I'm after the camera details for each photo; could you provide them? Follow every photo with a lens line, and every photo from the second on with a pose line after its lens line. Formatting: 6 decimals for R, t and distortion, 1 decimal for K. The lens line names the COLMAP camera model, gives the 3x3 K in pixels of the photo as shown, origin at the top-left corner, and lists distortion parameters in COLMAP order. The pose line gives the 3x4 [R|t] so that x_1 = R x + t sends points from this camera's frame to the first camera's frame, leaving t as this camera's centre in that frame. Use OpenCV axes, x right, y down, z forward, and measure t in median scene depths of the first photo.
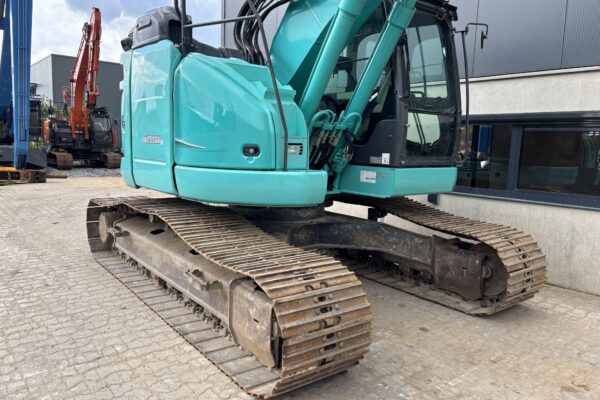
lens RADIAL K [[464.1, 0, 301.2], [0, 464.1, 188.8], [0, 0, 1]] dist [0.008453, -0.002572]
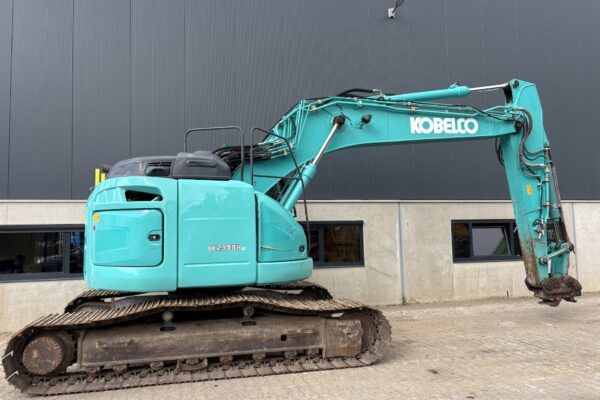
lens RADIAL K [[464.1, 0, 301.2], [0, 464.1, 188.8], [0, 0, 1]] dist [0.008453, -0.002572]
pose [[0.386264, 0.026416, 0.922010, -1.951288], [0.115555, 0.990329, -0.076784, -0.191417], [-0.915121, 0.136201, 0.379476, 0.345234]]
